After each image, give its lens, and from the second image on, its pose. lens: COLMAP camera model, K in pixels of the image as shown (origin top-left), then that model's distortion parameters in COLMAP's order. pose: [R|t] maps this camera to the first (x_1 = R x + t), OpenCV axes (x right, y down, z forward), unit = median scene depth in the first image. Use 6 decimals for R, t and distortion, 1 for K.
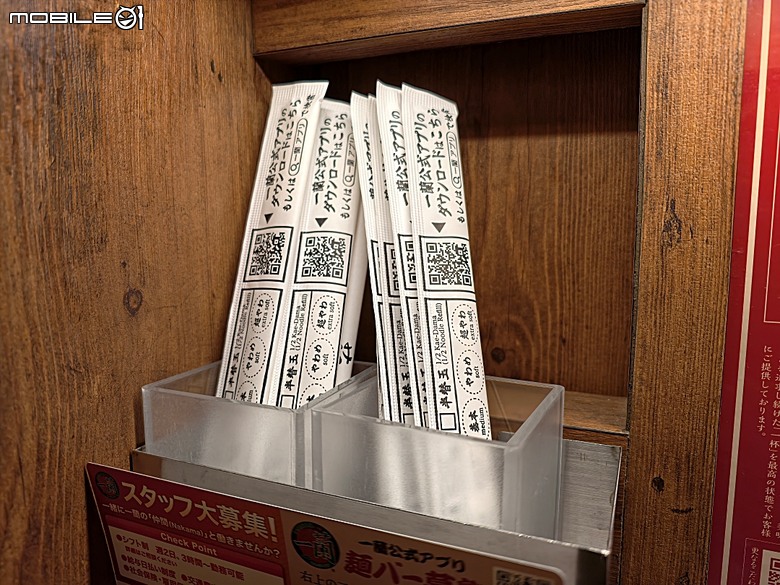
lens RADIAL K [[564.9, 0, 387.7], [0, 564.9, 288.6], [0, 0, 1]] dist [-0.008183, -0.019172]
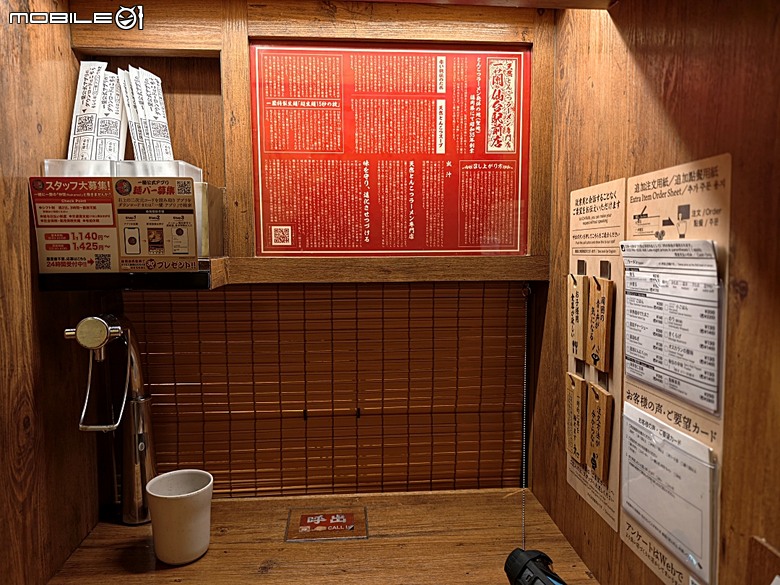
lens RADIAL K [[564.9, 0, 388.2], [0, 564.9, 297.9], [0, 0, 1]] dist [-0.008183, -0.019172]
pose [[0.879200, -0.040217, 0.474753, -0.247777], [0.061887, 0.997629, -0.030099, 0.897884], [-0.472417, 0.055844, 0.879604, -1.872563]]
